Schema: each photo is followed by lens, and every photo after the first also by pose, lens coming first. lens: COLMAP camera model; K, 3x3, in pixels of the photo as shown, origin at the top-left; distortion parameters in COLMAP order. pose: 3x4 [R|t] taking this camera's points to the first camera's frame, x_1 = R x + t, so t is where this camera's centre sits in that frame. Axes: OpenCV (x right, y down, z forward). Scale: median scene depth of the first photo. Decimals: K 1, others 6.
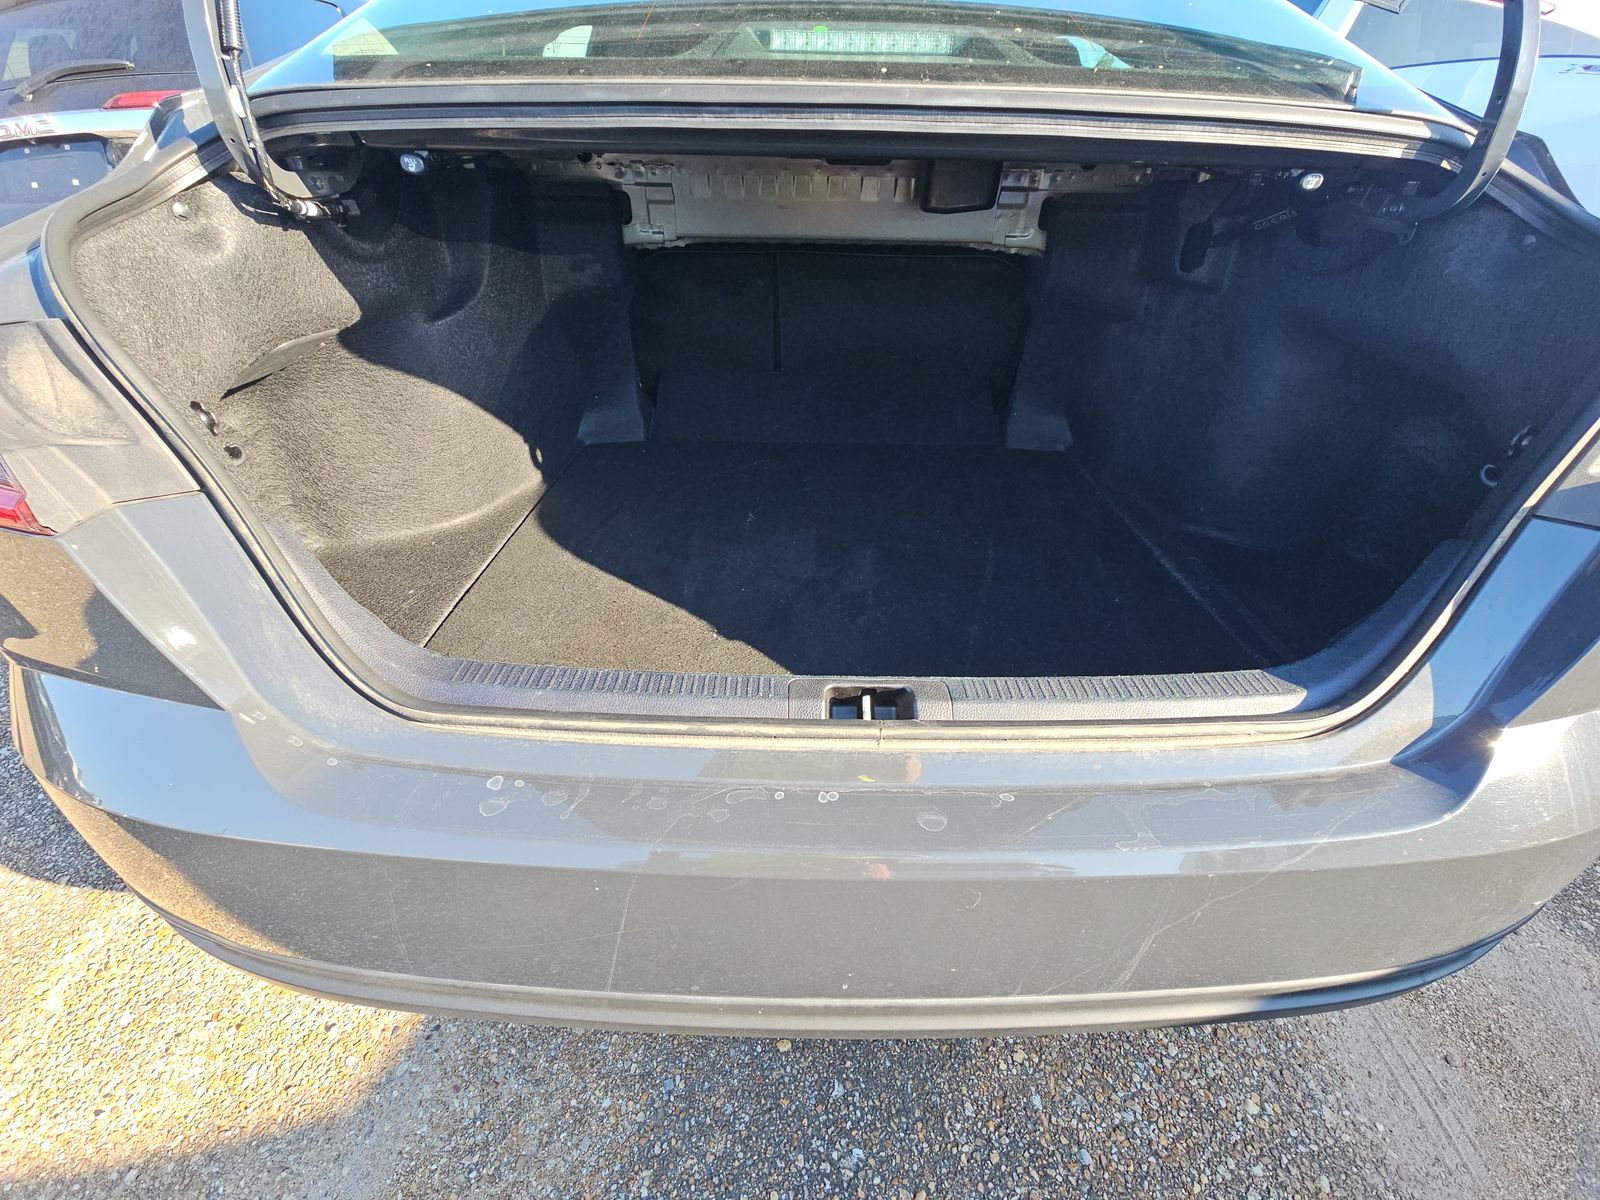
lens RADIAL K [[634.8, 0, 804.3], [0, 634.8, 591.9], [0, 0, 1]] dist [0.034474, -0.021726]
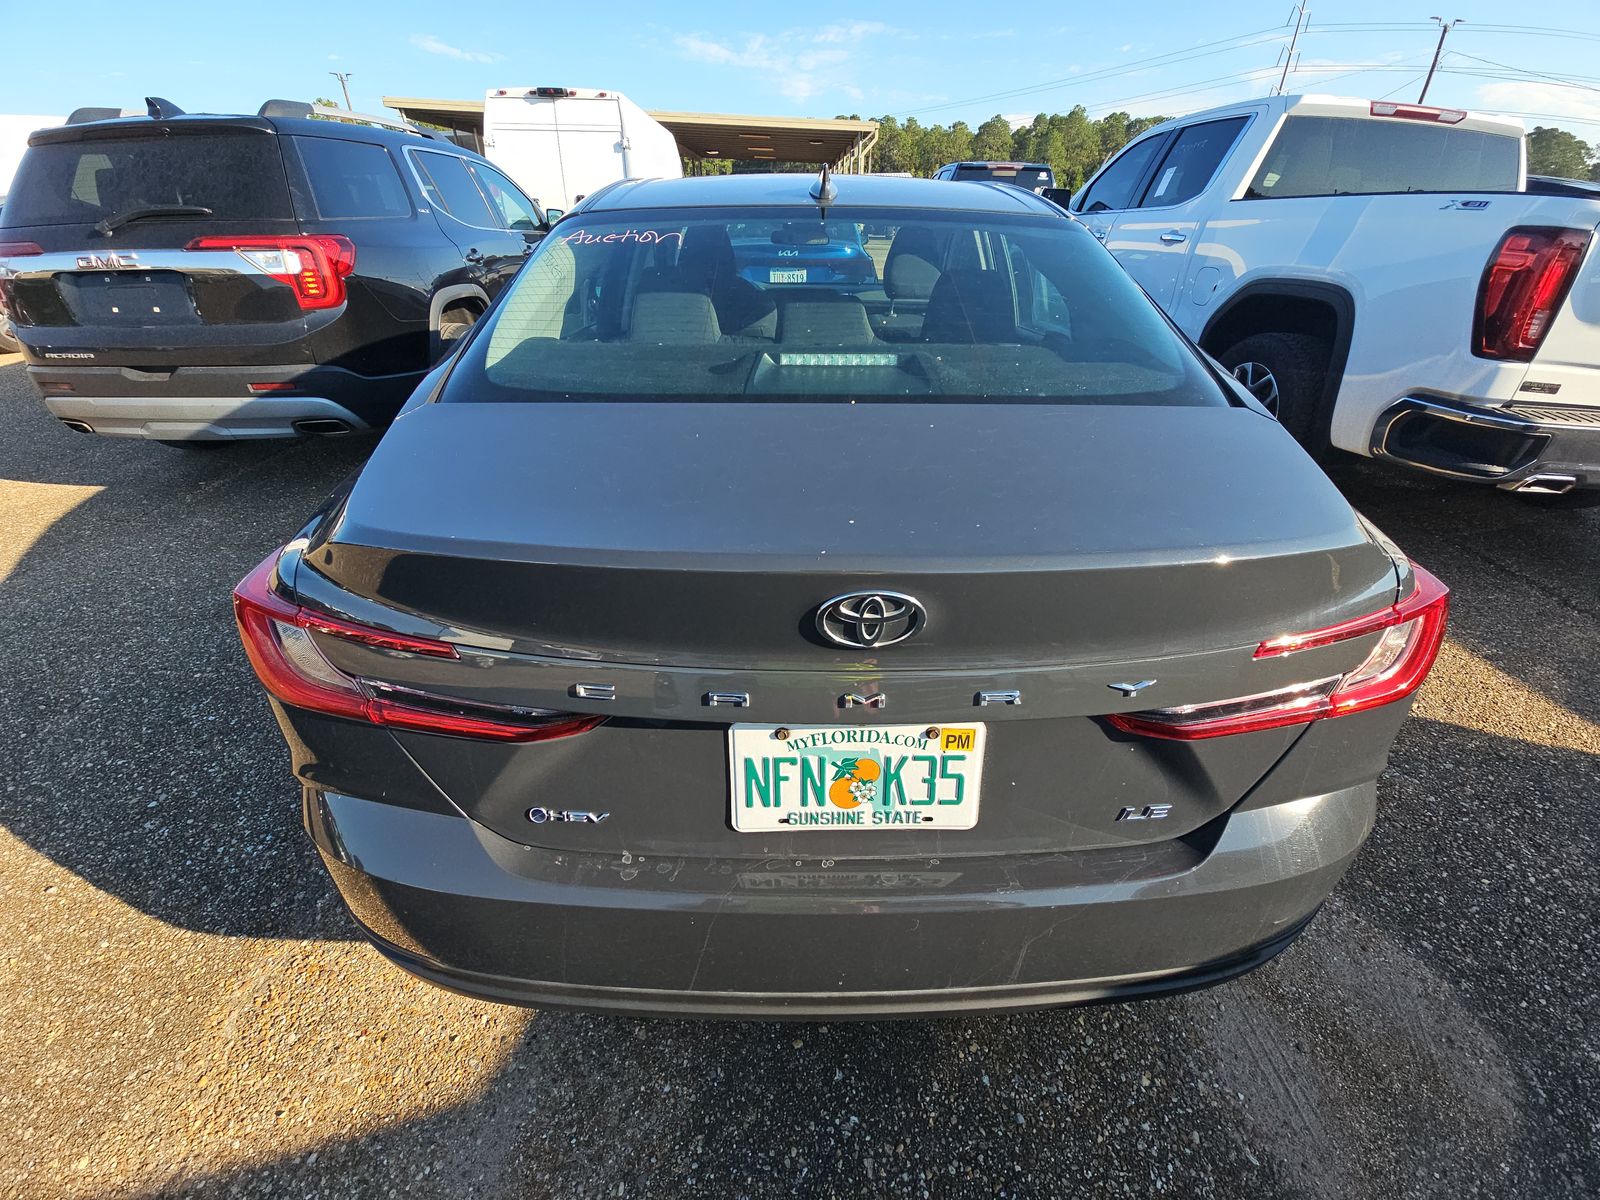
lens RADIAL K [[645.0, 0, 802.0], [0, 645.0, 593.1], [0, 0, 1]] dist [0.013983, -0.011107]
pose [[0.999828, -0.016870, 0.007733, -0.018368], [0.017209, 0.998784, -0.046208, -0.177562], [-0.006944, 0.046333, 0.998902, -0.413498]]
